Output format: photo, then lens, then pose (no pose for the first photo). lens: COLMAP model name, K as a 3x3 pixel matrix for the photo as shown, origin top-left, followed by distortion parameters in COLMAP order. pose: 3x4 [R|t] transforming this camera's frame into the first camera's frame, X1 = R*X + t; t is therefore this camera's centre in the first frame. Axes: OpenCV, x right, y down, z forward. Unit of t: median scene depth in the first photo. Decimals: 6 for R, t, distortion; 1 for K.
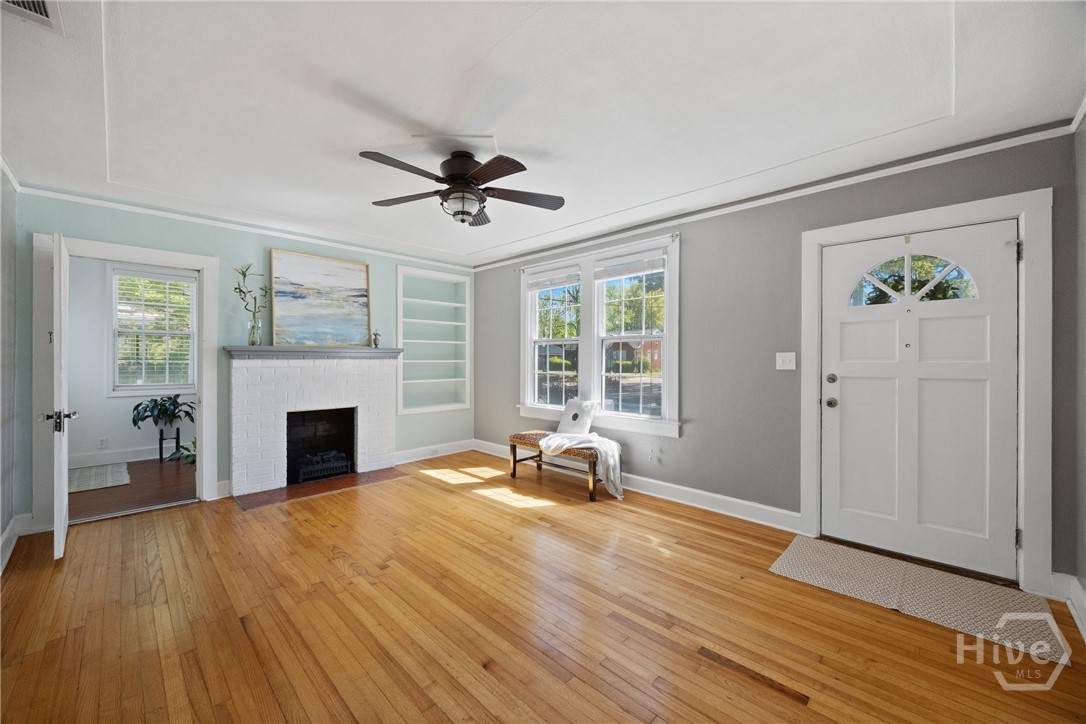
lens RADIAL K [[423.8, 0, 544.1], [0, 423.8, 360.9], [0, 0, 1]] dist [-0.002470, 0.000072]
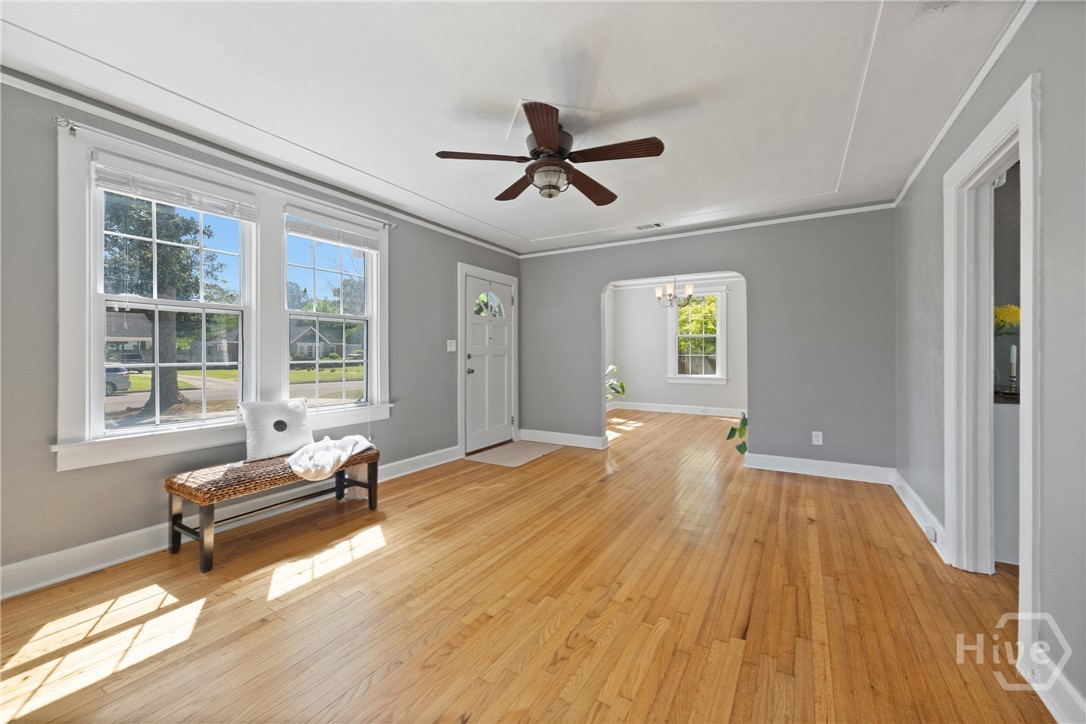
lens RADIAL K [[429.5, 0, 544.9], [0, 429.5, 353.0], [0, 0, 1]] dist [-0.000507, -0.000006]
pose [[-0.240756, -0.003069, 0.970581, -0.749458], [0.005192, 0.999977, 0.004450, 0.016614], [-0.970572, 0.006111, -0.240734, 0.820492]]
